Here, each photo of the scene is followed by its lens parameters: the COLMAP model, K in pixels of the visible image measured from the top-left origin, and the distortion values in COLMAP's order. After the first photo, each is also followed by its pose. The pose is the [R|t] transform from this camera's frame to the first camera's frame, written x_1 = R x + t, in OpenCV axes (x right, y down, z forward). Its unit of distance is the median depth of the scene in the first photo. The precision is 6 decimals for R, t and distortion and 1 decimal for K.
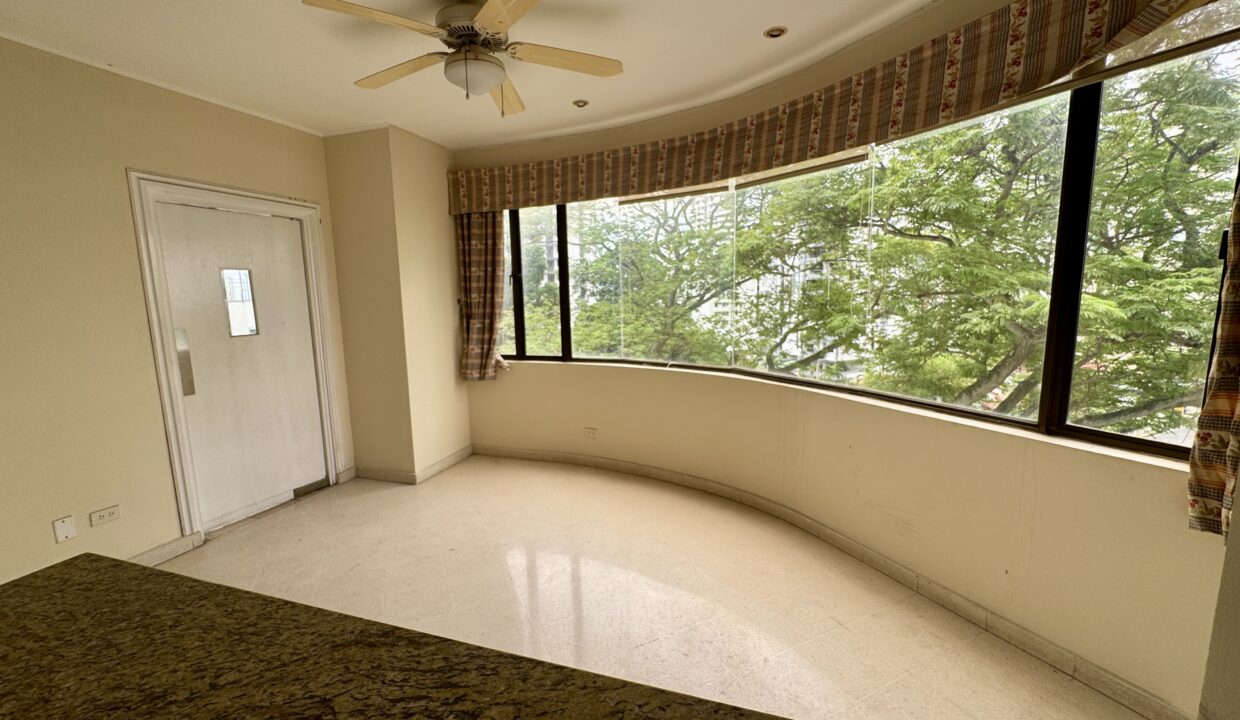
lens RADIAL K [[494.6, 0, 620.0], [0, 494.6, 360.0], [0, 0, 1]] dist [-0.001558, 0.000044]
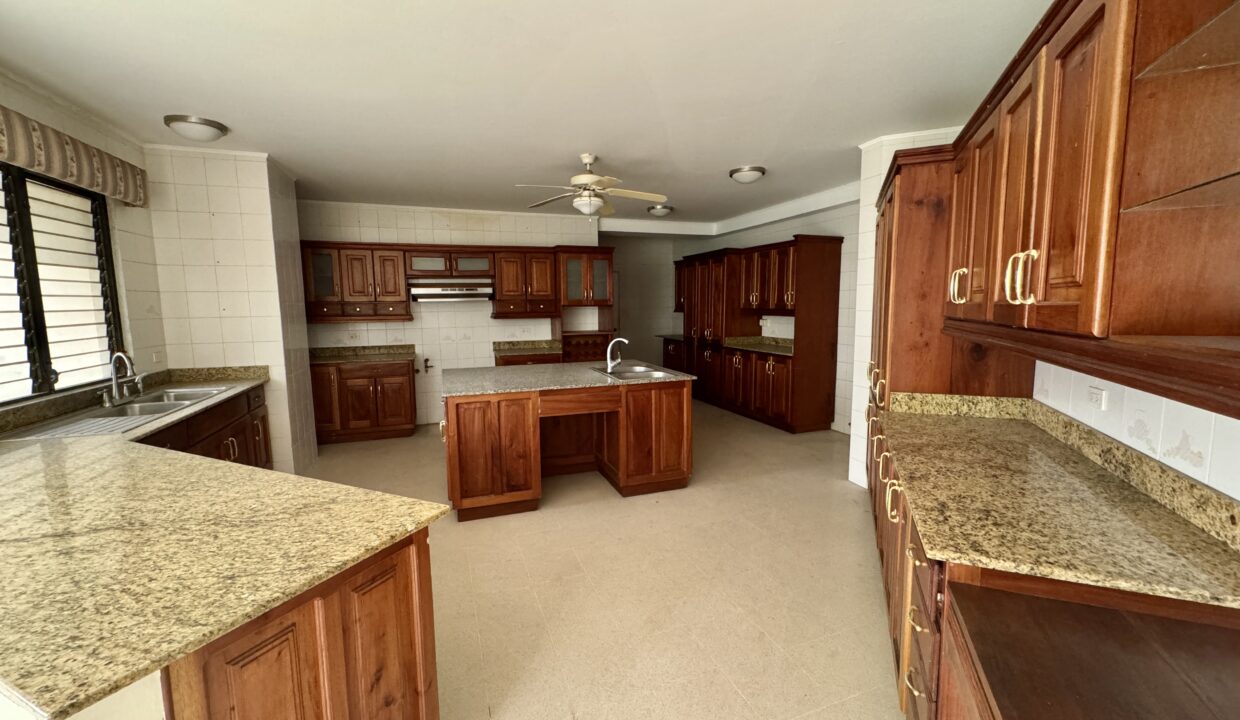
lens RADIAL K [[494.6, 0, 620.0], [0, 494.6, 360.0], [0, 0, 1]] dist [-0.001558, 0.000044]
pose [[-0.994669, 0.018948, 0.101365, -2.458795], [0.043730, 0.967717, 0.248215, -0.225580], [-0.093390, 0.251325, -0.963387, 1.868358]]
